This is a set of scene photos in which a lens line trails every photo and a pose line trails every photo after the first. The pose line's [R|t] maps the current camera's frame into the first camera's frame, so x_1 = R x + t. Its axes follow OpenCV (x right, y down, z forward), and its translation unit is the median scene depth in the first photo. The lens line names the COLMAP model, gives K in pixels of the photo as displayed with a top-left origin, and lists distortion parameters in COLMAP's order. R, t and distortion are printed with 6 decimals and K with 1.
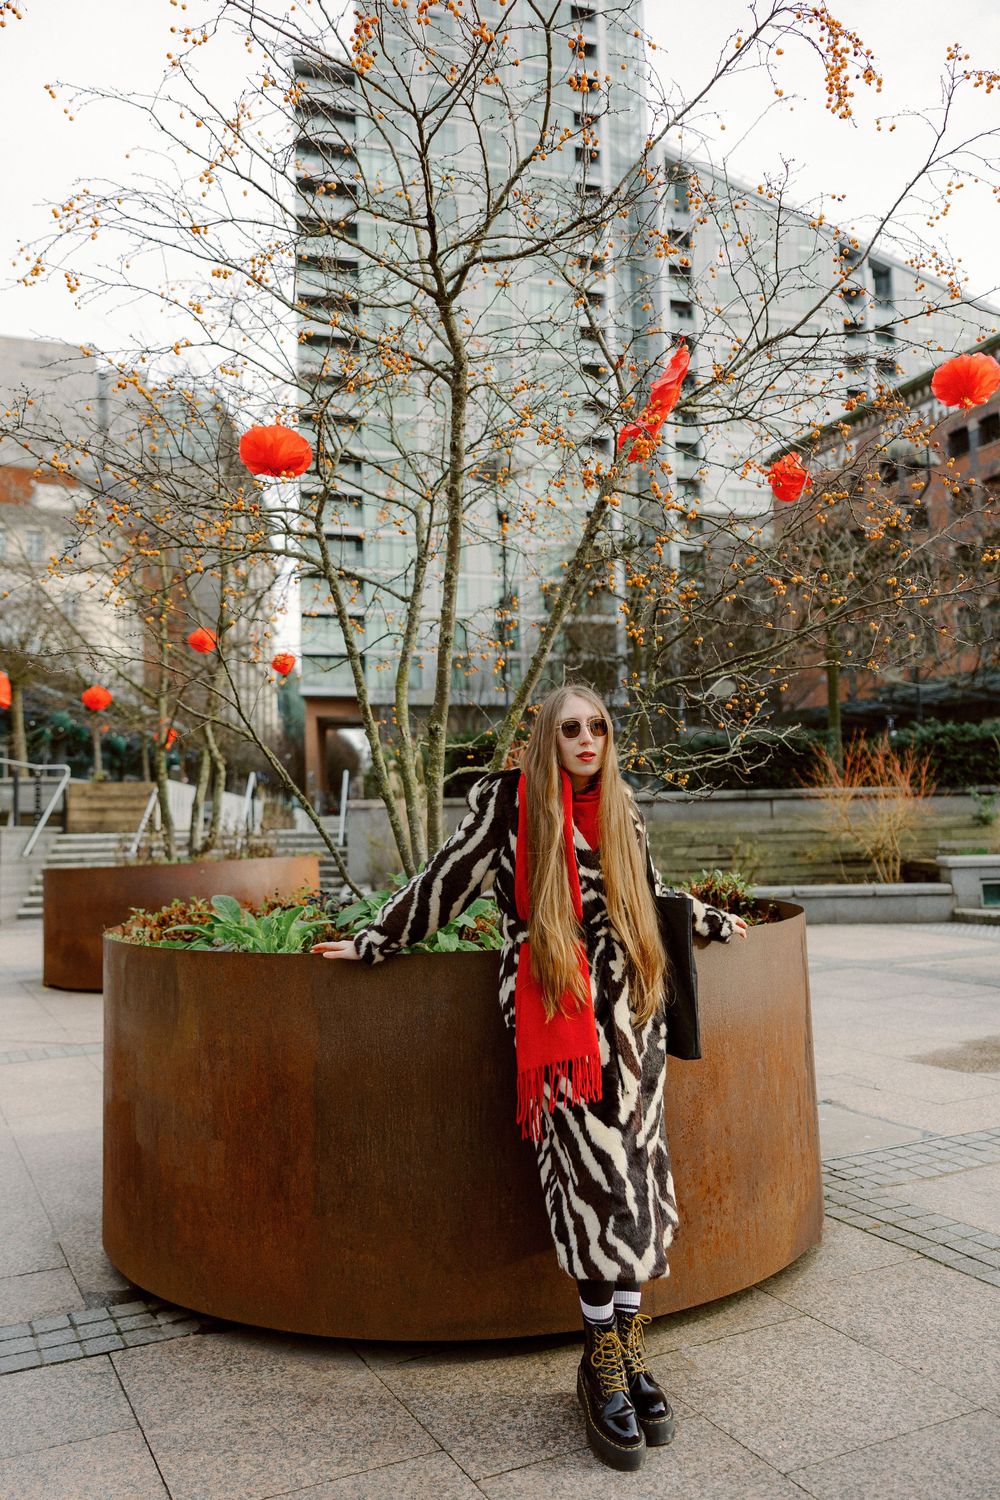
lens RADIAL K [[1235.7, 0, 500.0], [0, 1235.7, 750.0], [0, 0, 1]] dist [0.004252, 0.004990]
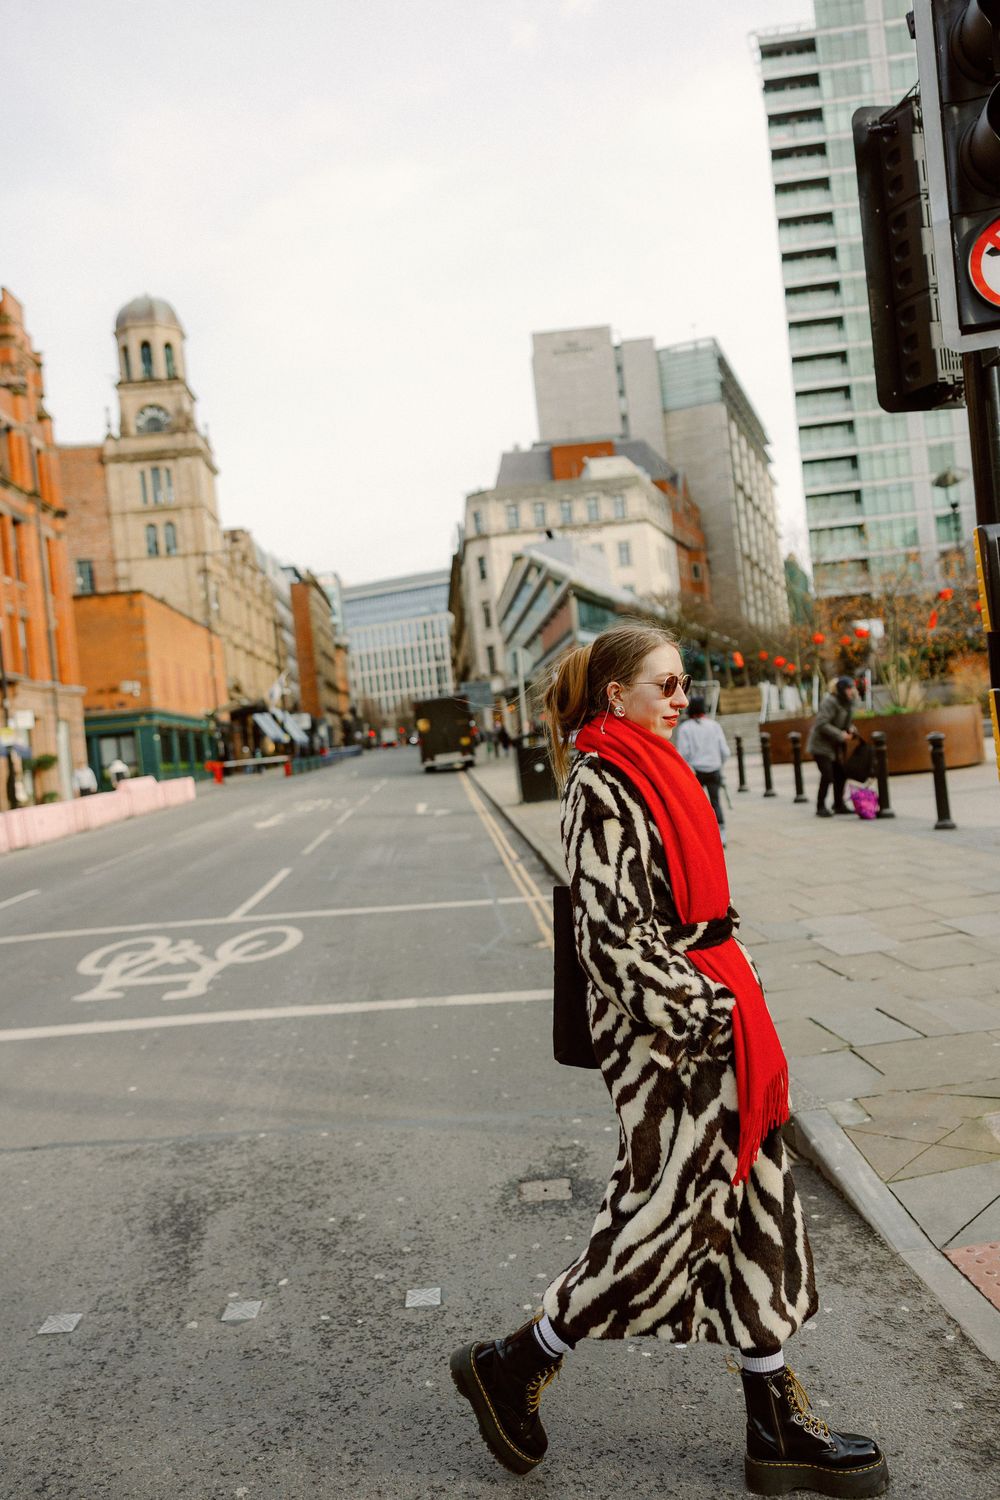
lens RADIAL K [[1235.7, 0, 500.0], [0, 1235.7, 750.0], [0, 0, 1]] dist [0.004252, 0.004990]
pose [[0.914277, -0.075399, -0.398010, 0.022099], [0.109266, 0.992010, 0.063070, -0.009236], [0.390075, -0.101153, 0.915210, -0.206791]]
